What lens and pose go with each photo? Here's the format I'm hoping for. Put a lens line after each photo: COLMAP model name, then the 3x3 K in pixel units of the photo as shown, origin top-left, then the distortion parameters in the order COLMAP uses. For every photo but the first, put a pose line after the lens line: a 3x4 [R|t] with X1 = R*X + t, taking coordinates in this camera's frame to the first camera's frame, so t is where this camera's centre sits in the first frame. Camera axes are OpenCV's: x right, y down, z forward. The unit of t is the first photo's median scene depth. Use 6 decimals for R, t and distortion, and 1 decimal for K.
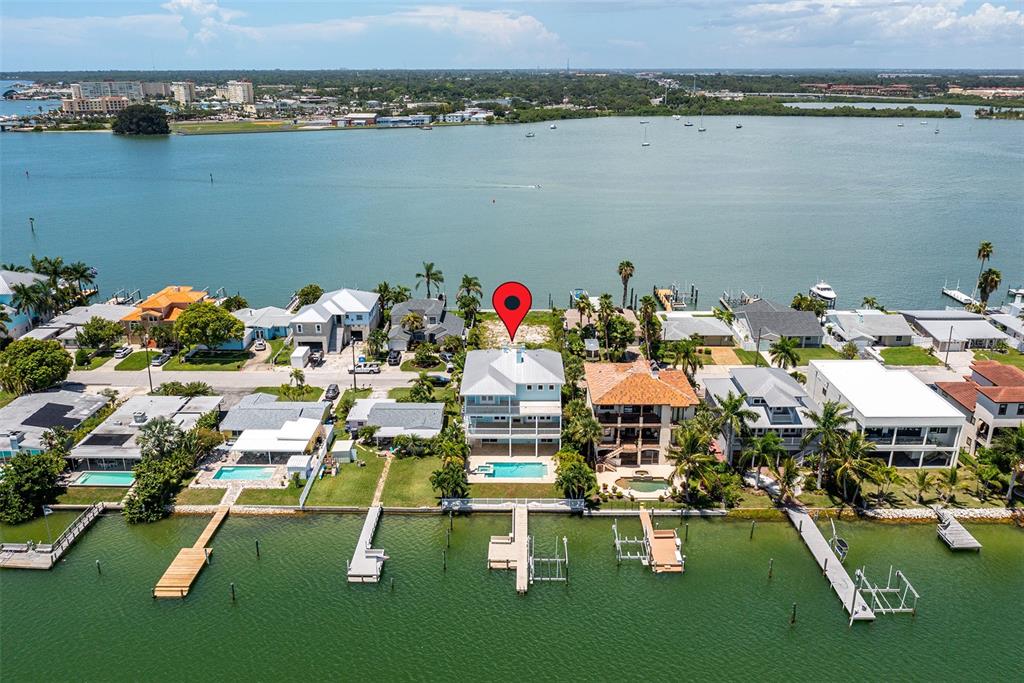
lens RADIAL K [[802.0, 0, 512.0], [0, 802.0, 341.5], [0, 0, 1]] dist [-0.003024, 0.002019]
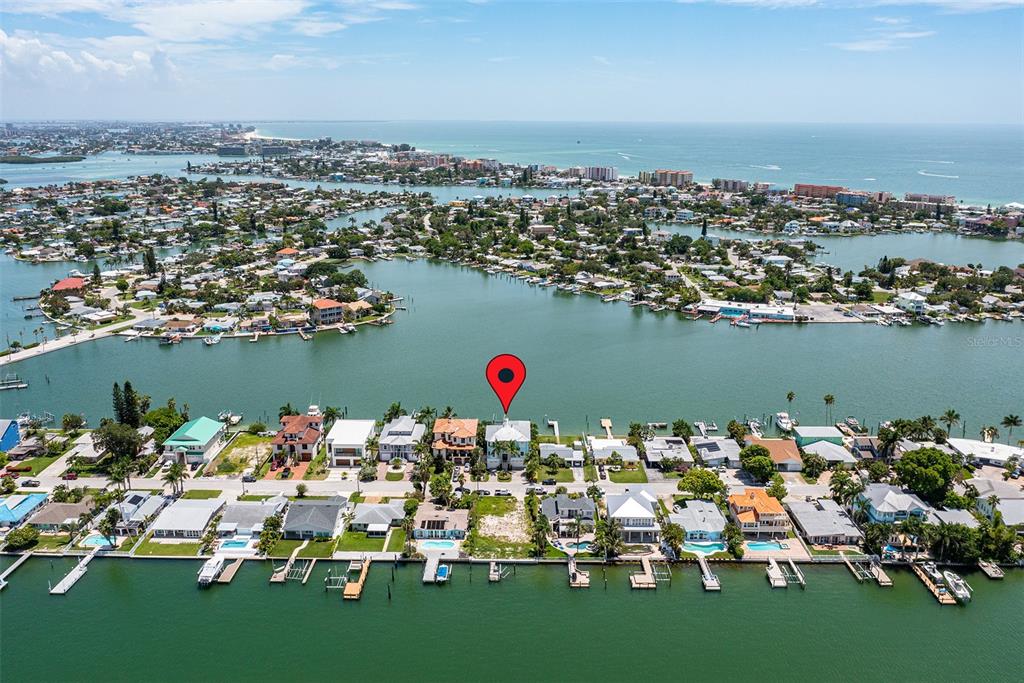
lens RADIAL K [[810.8, 0, 512.0], [0, 810.8, 341.5], [0, 0, 1]] dist [-0.016914, 0.004921]
pose [[-0.999996, -0.000835, 0.002860, -0.015285], [0.000911, 0.828309, 0.560271, -1.537685], [-0.002837, 0.560271, -0.828304, 2.907272]]
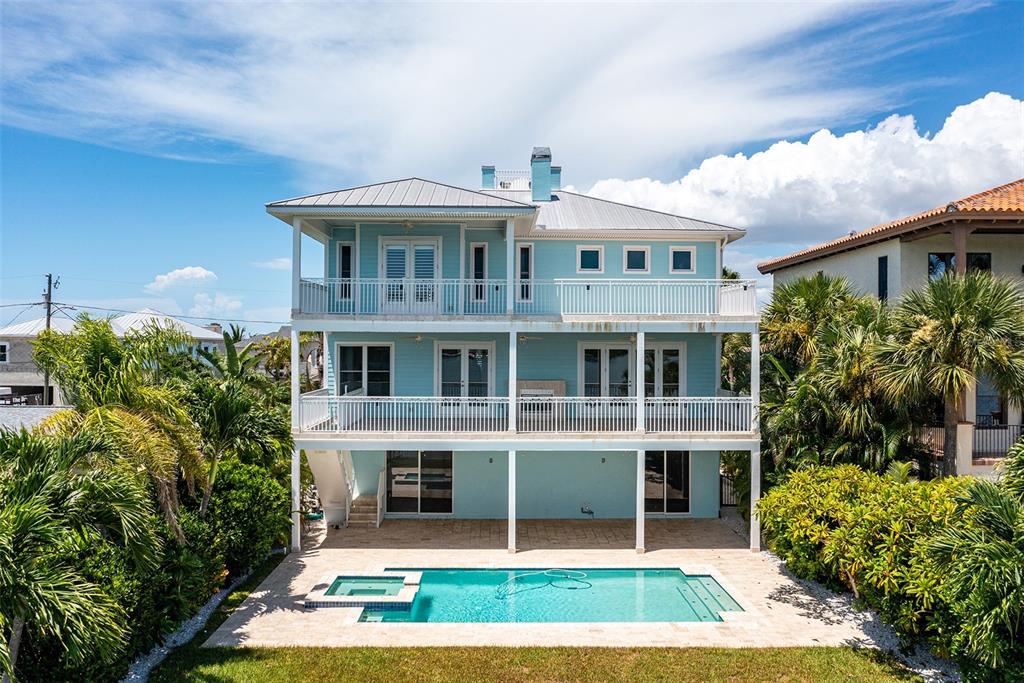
lens RADIAL K [[820.3, 0, 512.0], [0, 820.3, 341.5], [0, 0, 1]] dist [-0.019375, 0.003626]
pose [[0.999659, 0.004239, 0.025769, -0.007960], [0.004544, 0.943445, -0.331497, 0.163954], [-0.025717, 0.331501, 0.943104, 0.796920]]
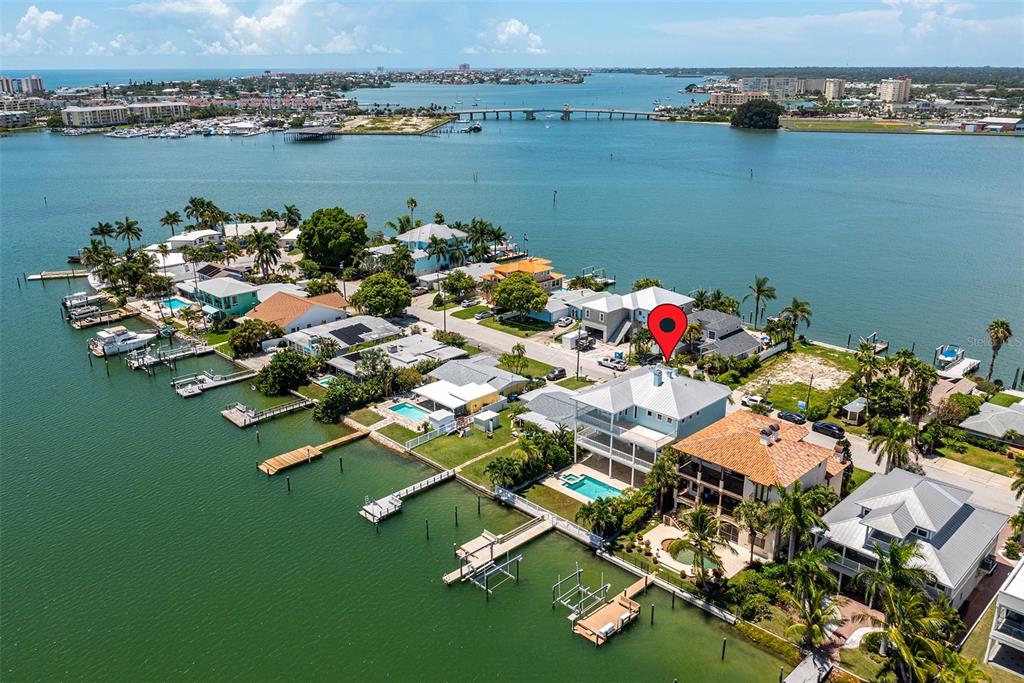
lens RADIAL K [[820.3, 0, 512.0], [0, 820.3, 341.5], [0, 0, 1]] dist [-0.019375, 0.003626]
pose [[0.710297, 0.223673, -0.667419, 0.527651], [-0.224680, 0.970615, 0.086169, -0.069190], [0.667081, 0.088750, 0.739680, 0.200751]]
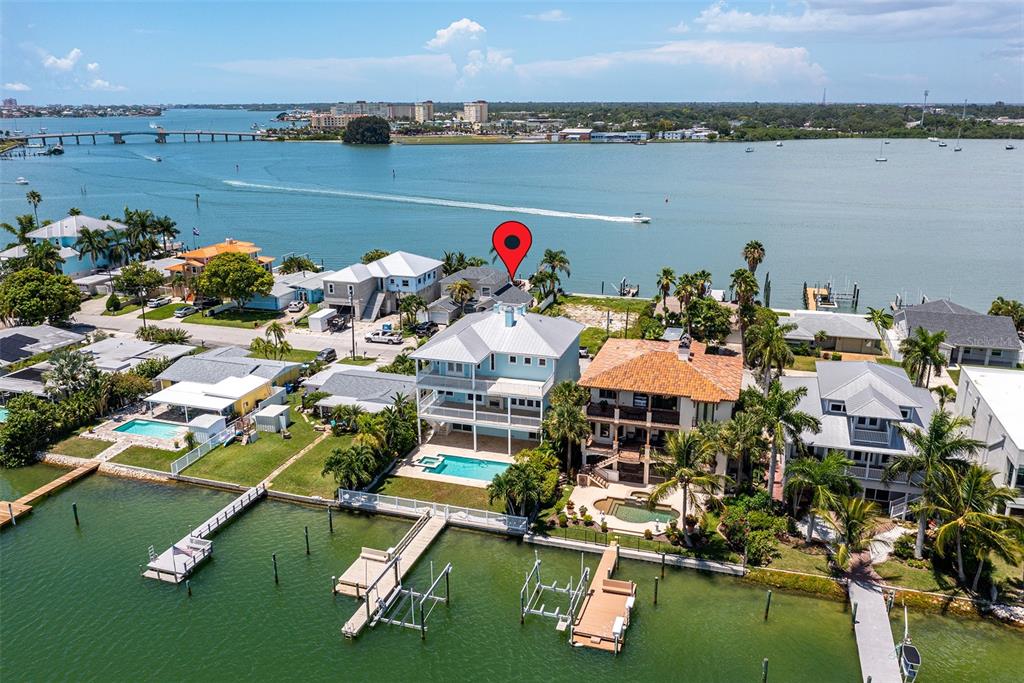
lens RADIAL K [[810.8, 0, 512.0], [0, 810.8, 341.5], [0, 0, 1]] dist [-0.016914, 0.004921]
pose [[0.957048, 0.082642, -0.277901, 0.227661], [-0.093938, 0.995197, -0.027558, 0.062769], [0.274289, 0.052480, 0.960214, 0.303115]]
